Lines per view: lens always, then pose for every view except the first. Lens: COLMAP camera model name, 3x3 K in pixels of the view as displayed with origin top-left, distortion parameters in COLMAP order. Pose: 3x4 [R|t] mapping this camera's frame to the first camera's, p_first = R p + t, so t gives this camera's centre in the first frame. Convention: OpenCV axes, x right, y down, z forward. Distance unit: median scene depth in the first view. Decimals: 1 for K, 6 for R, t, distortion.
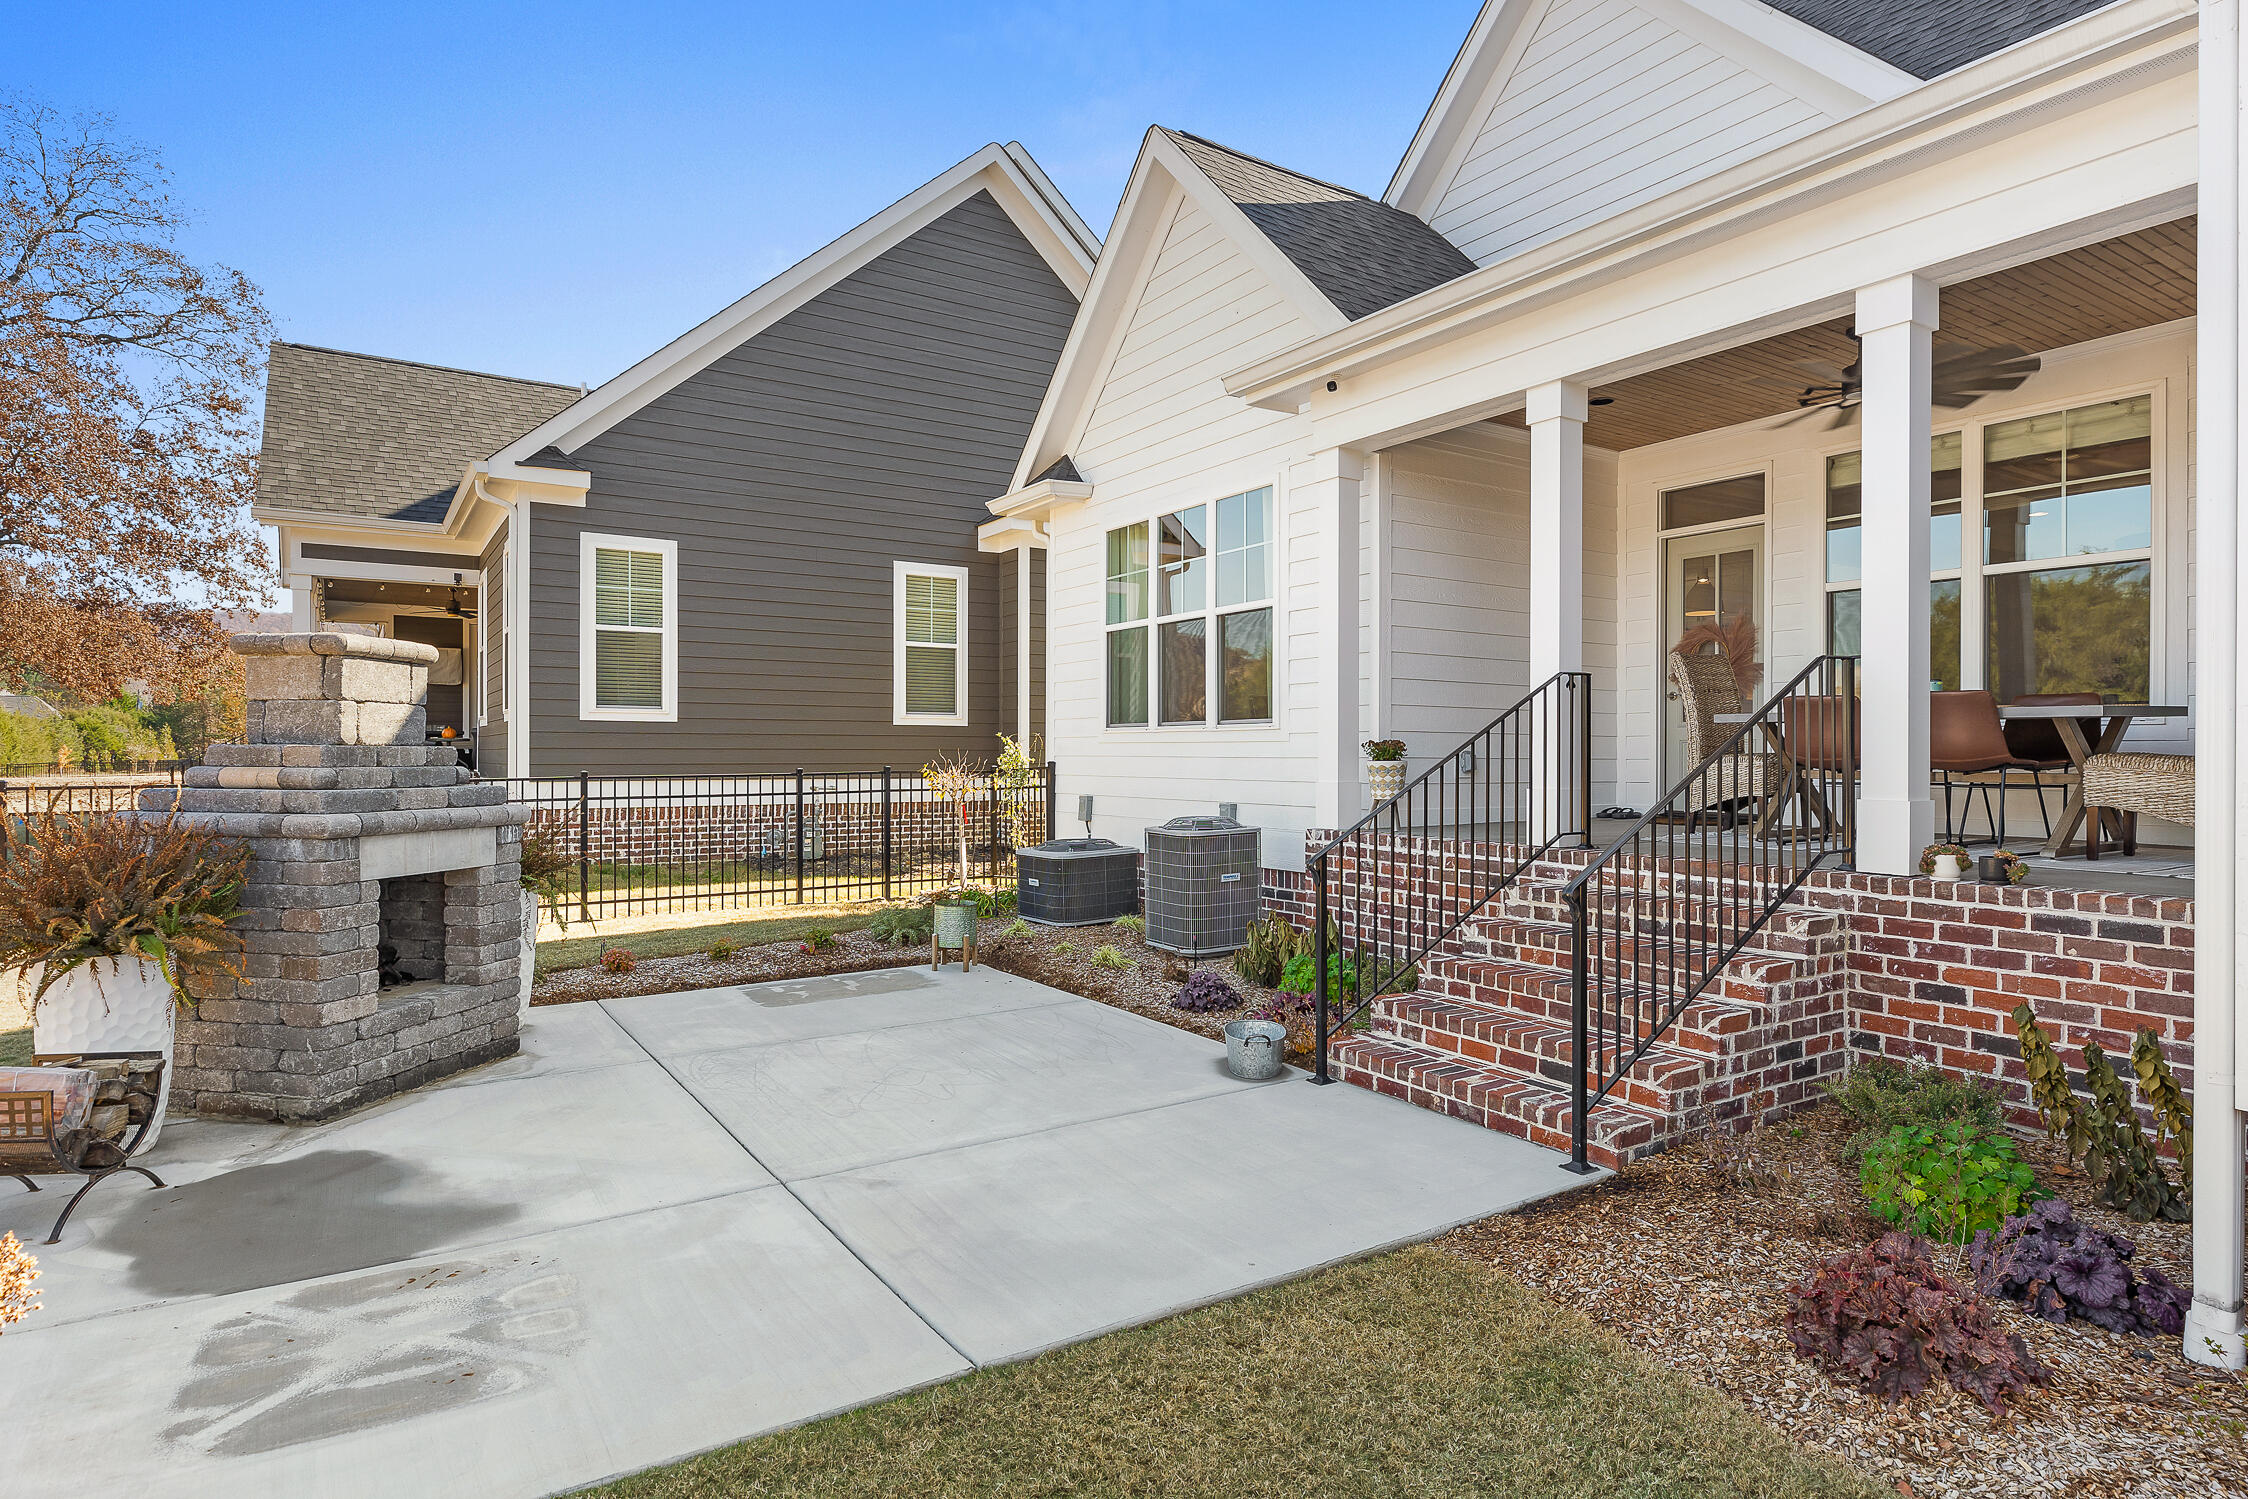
lens RADIAL K [[1236.7, 0, 1124.0], [0, 1236.7, 749.5], [0, 0, 1]] dist [0.002468, 0.004375]
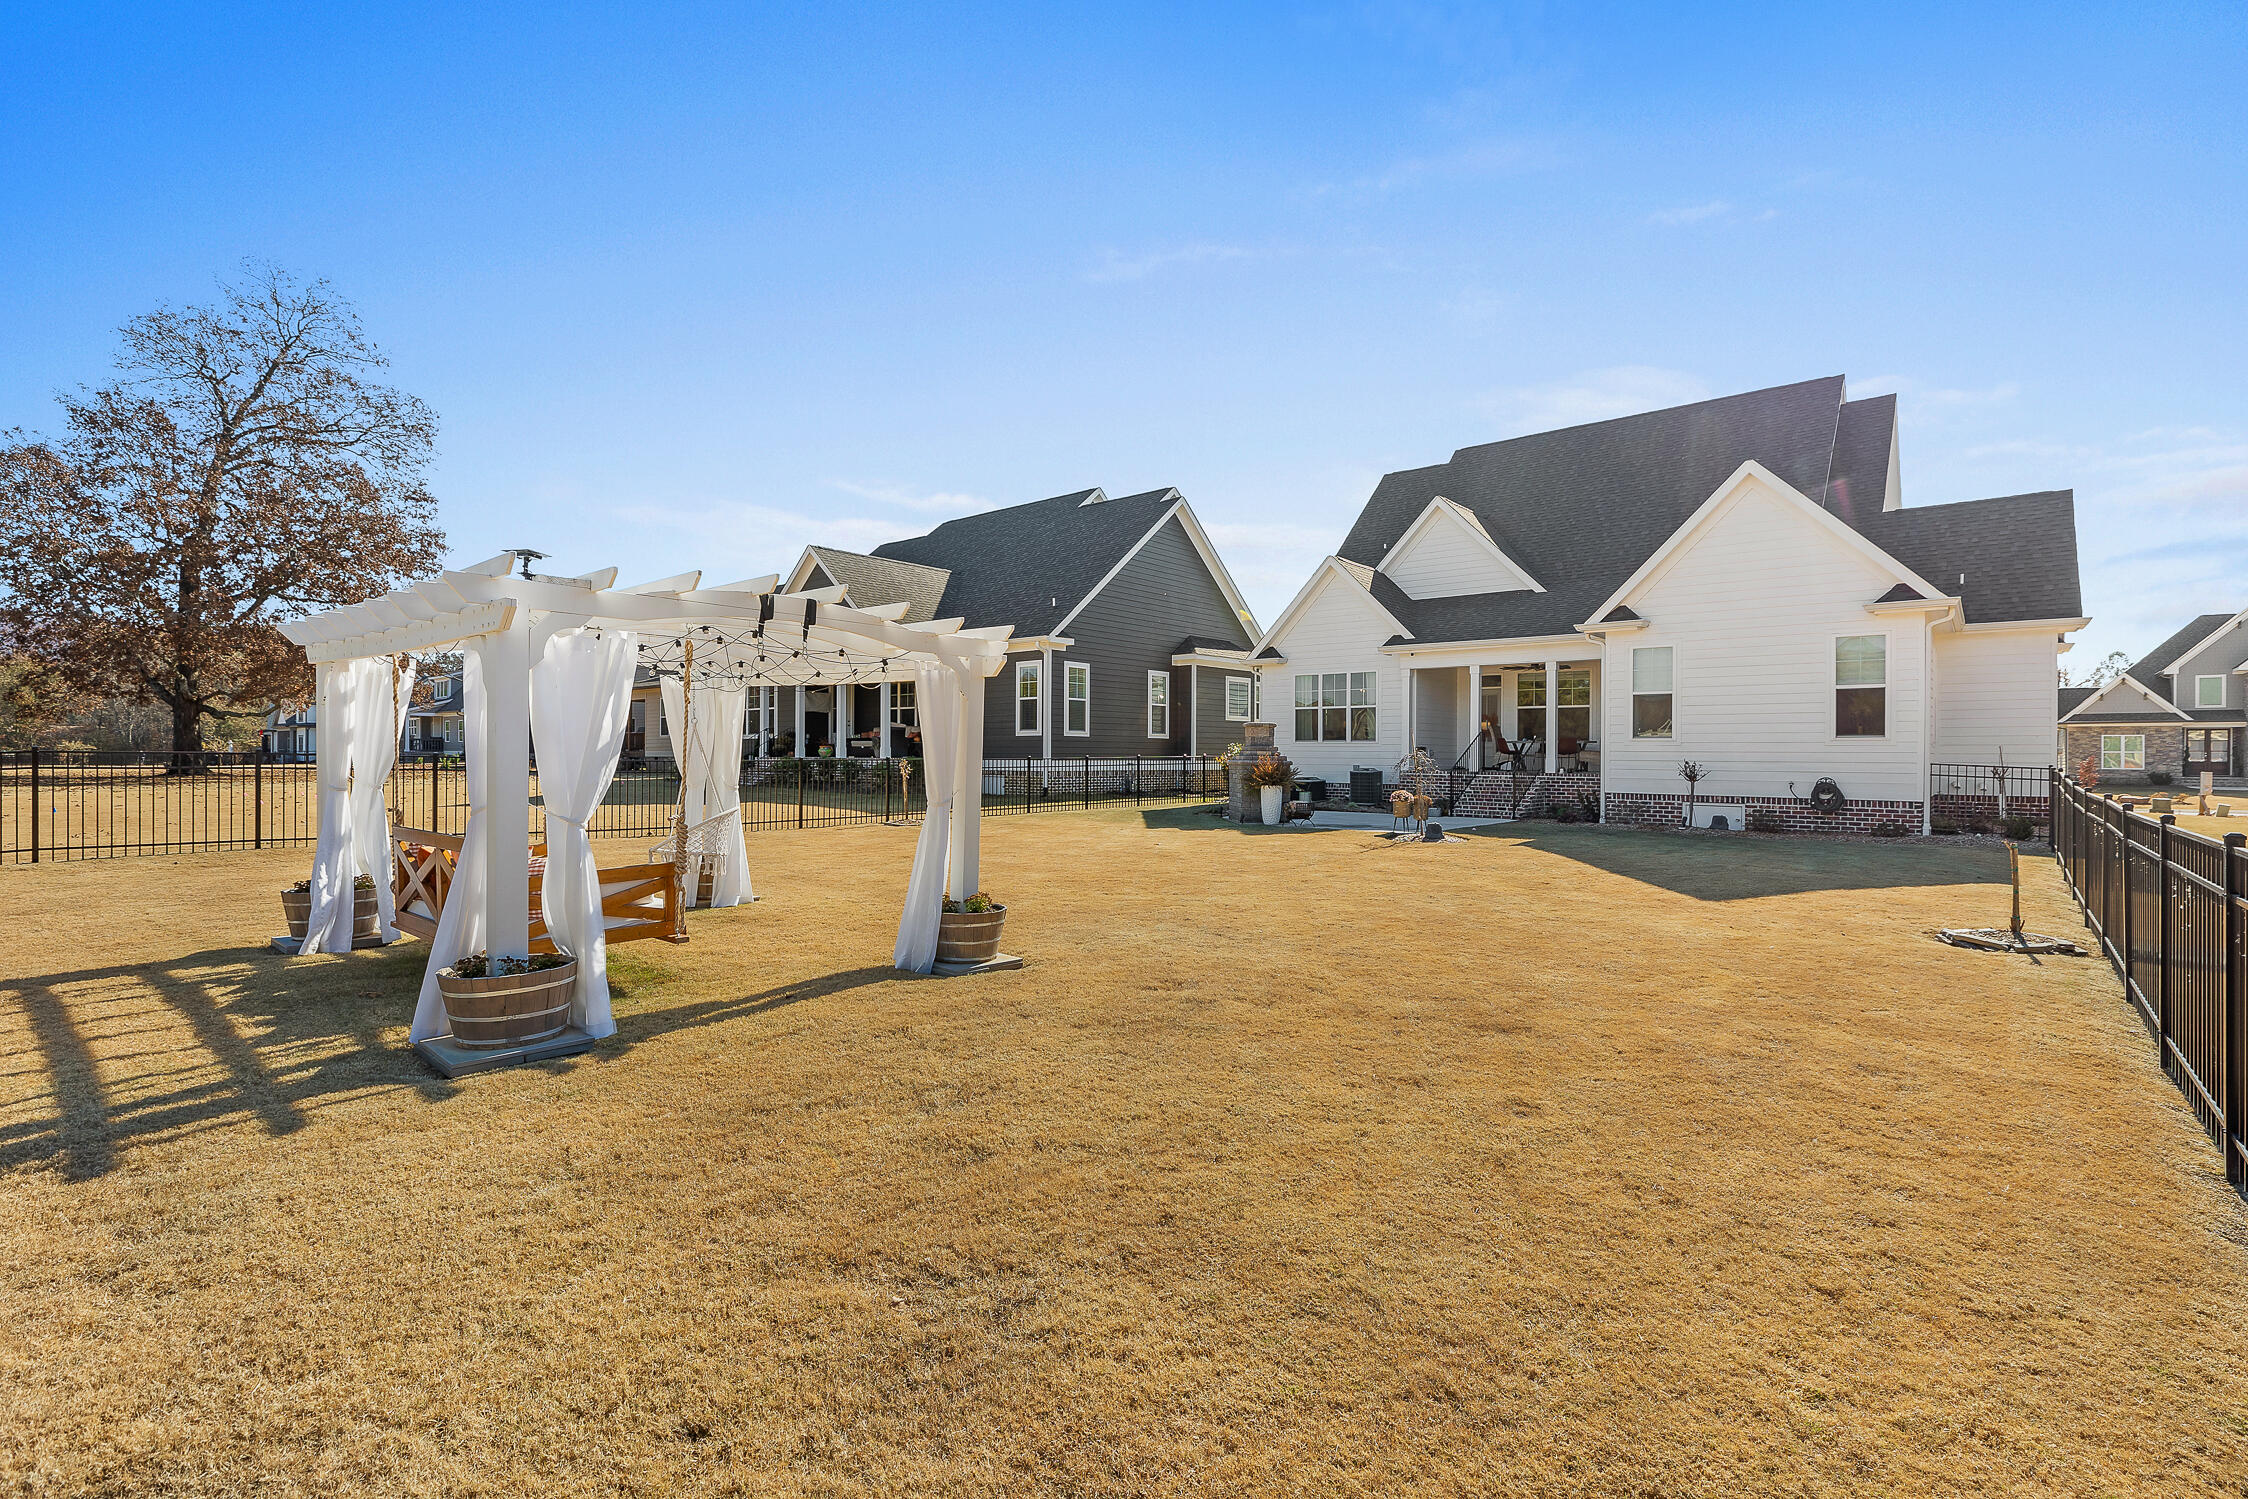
lens RADIAL K [[1022.7, 0, 1124.0], [0, 1022.7, 749.5], [0, 0, 1]] dist [-0.000175, 0.000136]
pose [[0.956169, 0.012141, 0.292564, -1.154202], [-0.010851, 0.999923, -0.006032, 0.020665], [-0.292615, 0.002593, 0.956227, -1.268456]]
